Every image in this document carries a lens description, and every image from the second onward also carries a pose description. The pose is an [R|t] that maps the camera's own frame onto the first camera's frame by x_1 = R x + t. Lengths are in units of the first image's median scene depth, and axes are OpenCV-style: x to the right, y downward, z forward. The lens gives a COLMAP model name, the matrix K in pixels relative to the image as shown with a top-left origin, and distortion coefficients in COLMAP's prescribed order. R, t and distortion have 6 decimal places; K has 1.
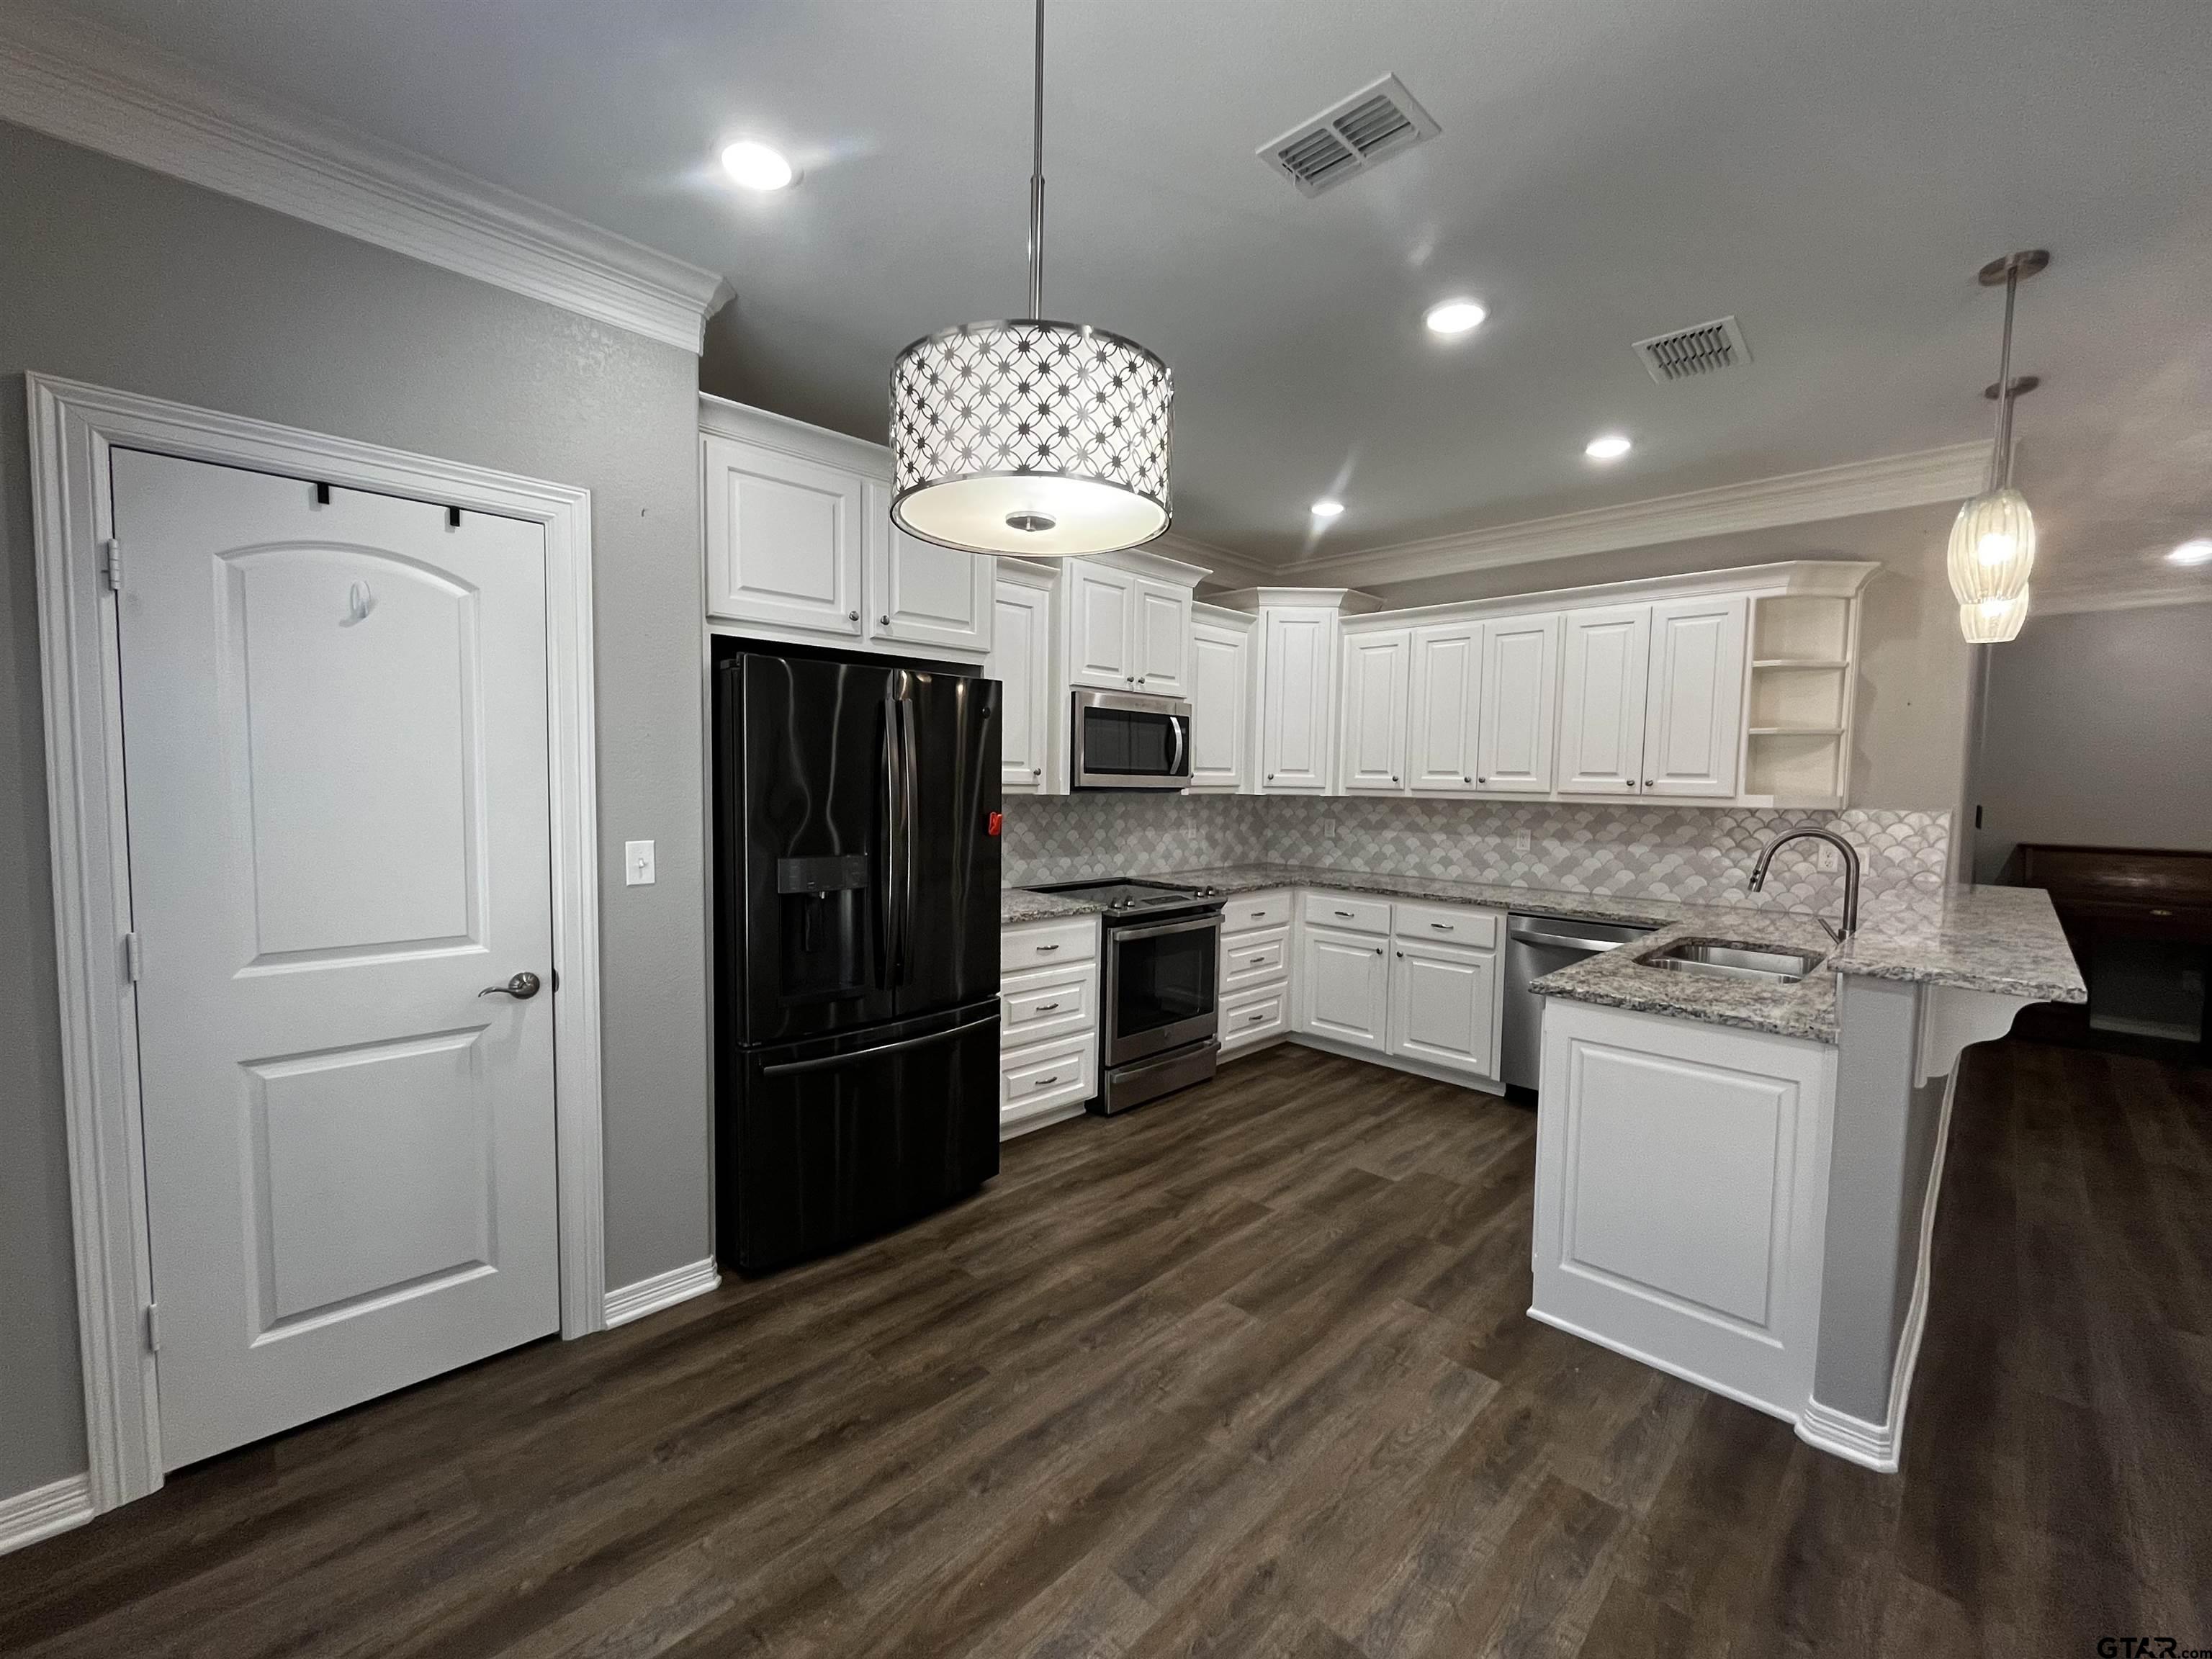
lens RADIAL K [[903.8, 0, 1102.3], [0, 903.8, 834.1], [0, 0, 1]] dist [-0.000831, -0.000242]
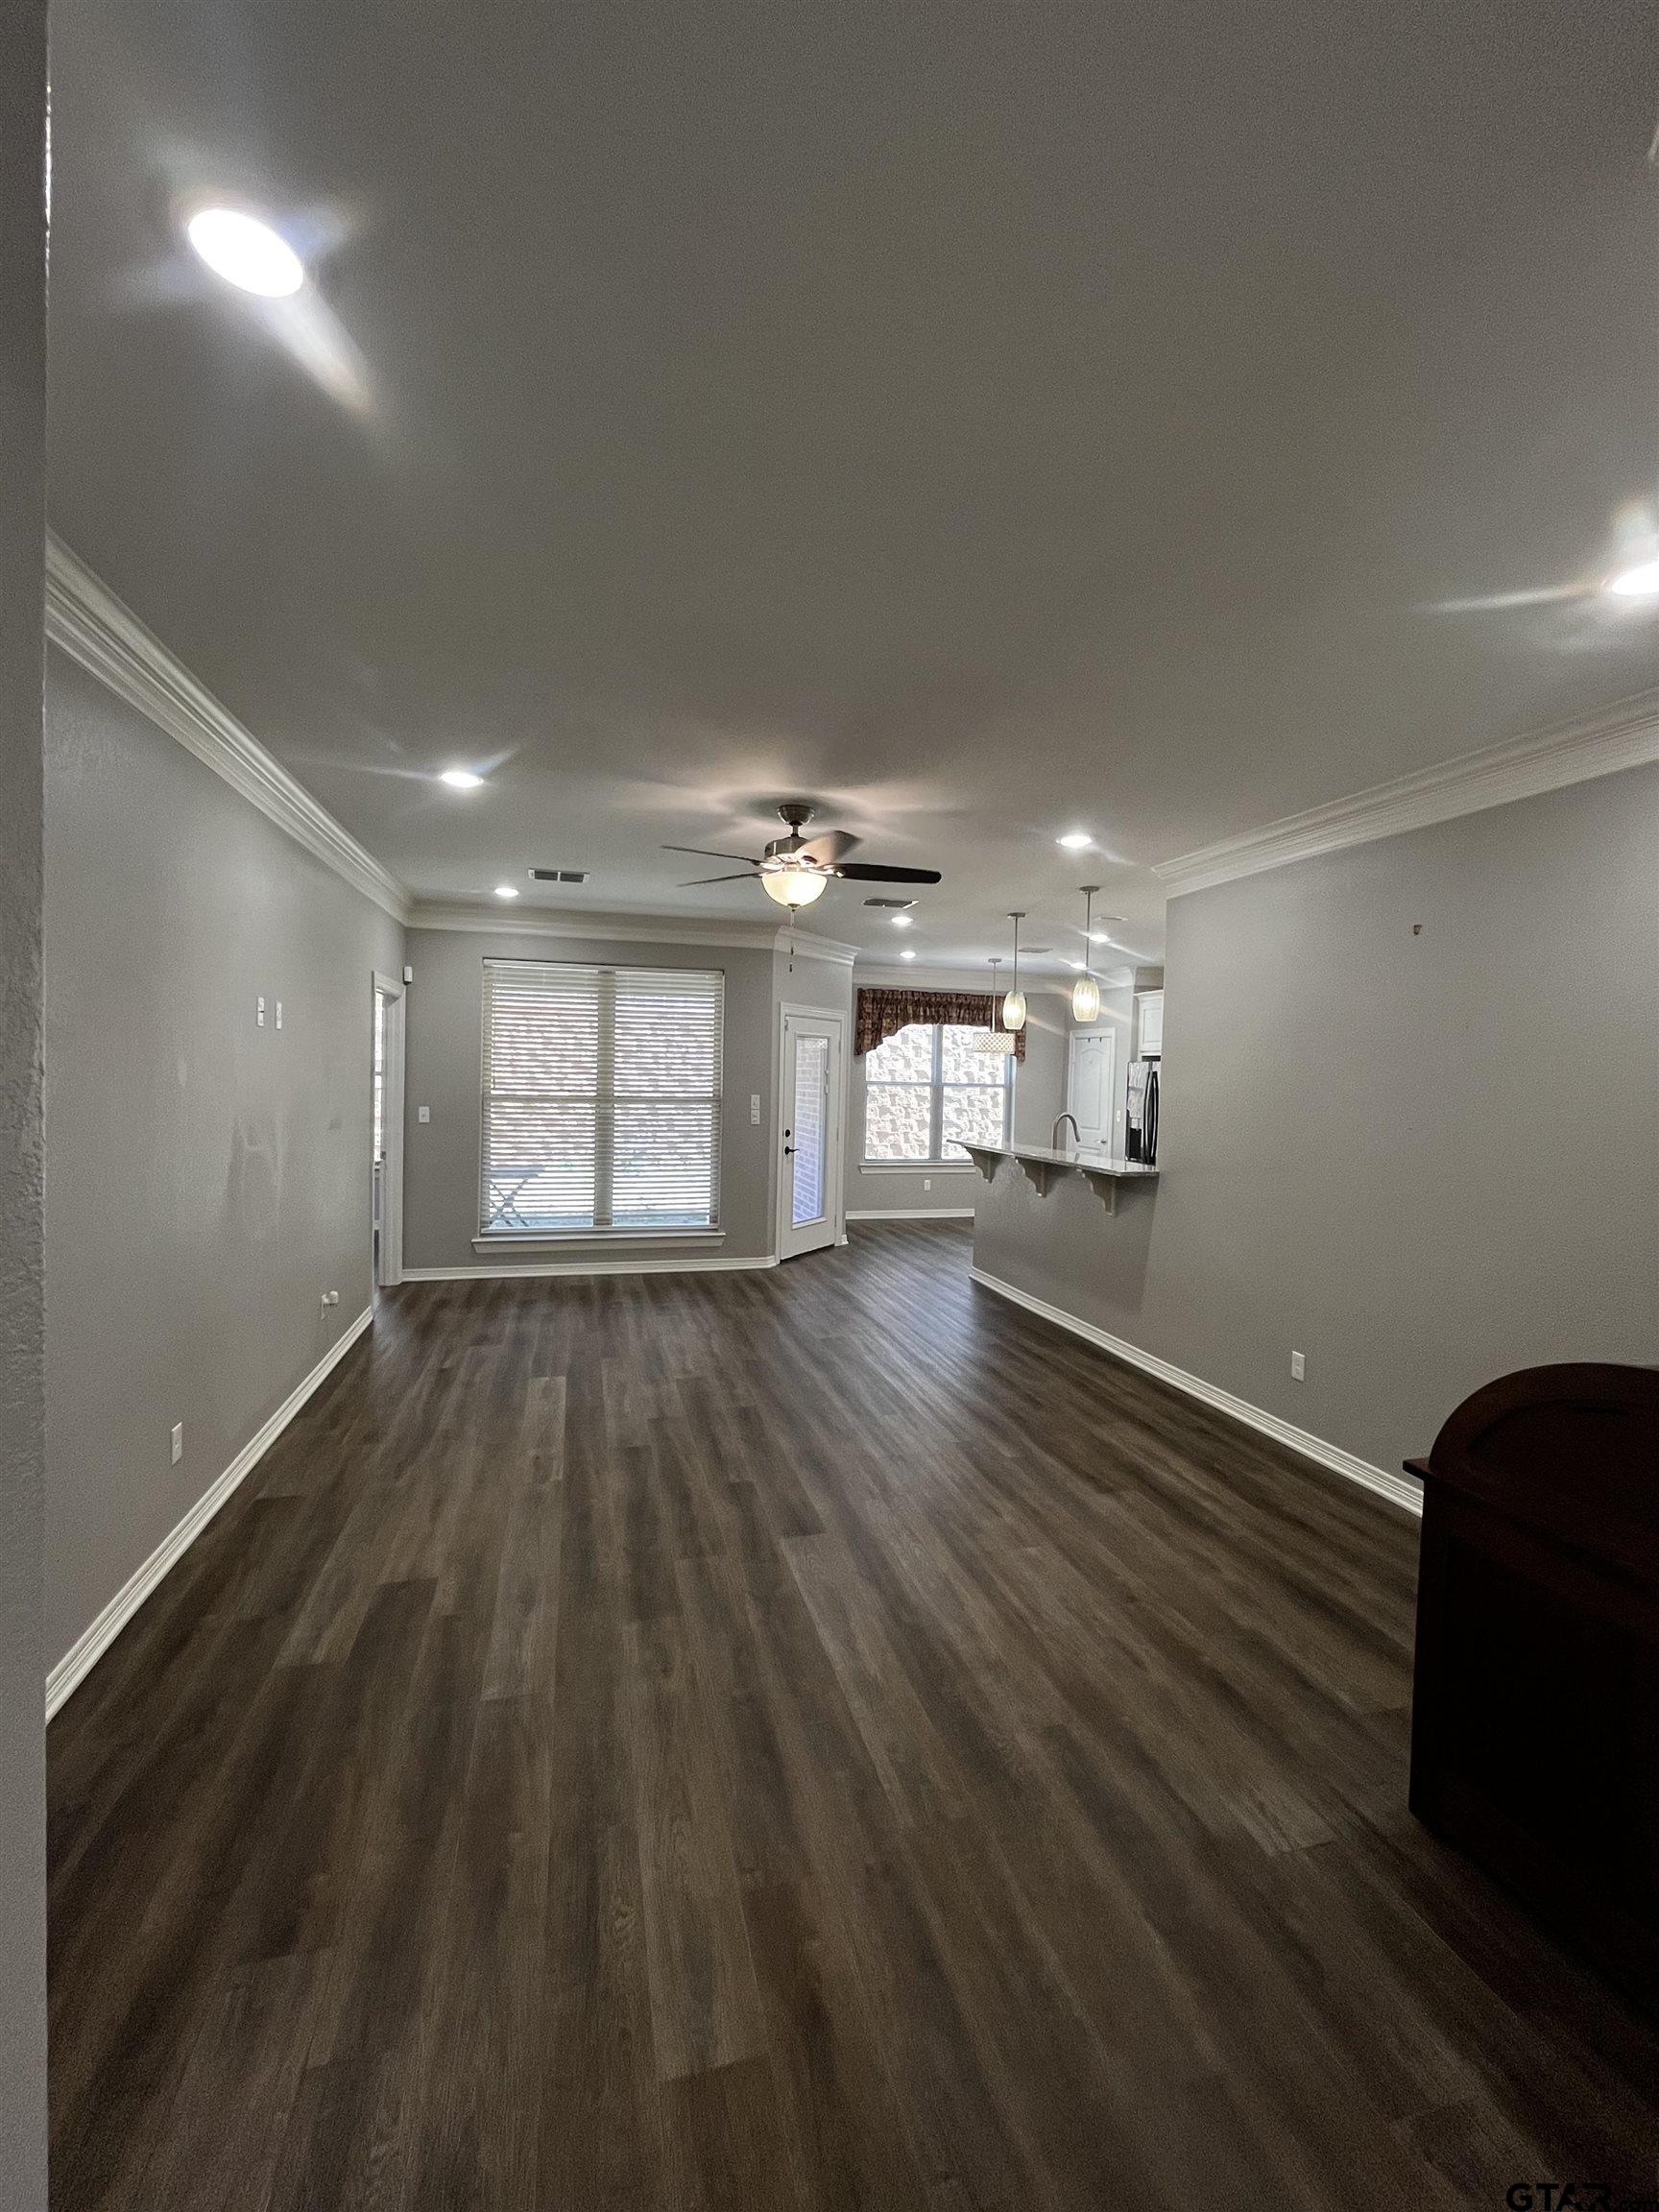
lens RADIAL K [[903.8, 0, 823.4], [0, 903.8, 1107.0], [0, 0, 1]] dist [-0.000831, -0.000242]
pose [[-0.498510, 0.003368, -0.866878, 2.207448], [-0.088236, 0.994602, 0.054605, -0.066369], [0.862382, 0.103711, -0.495521, 1.128388]]
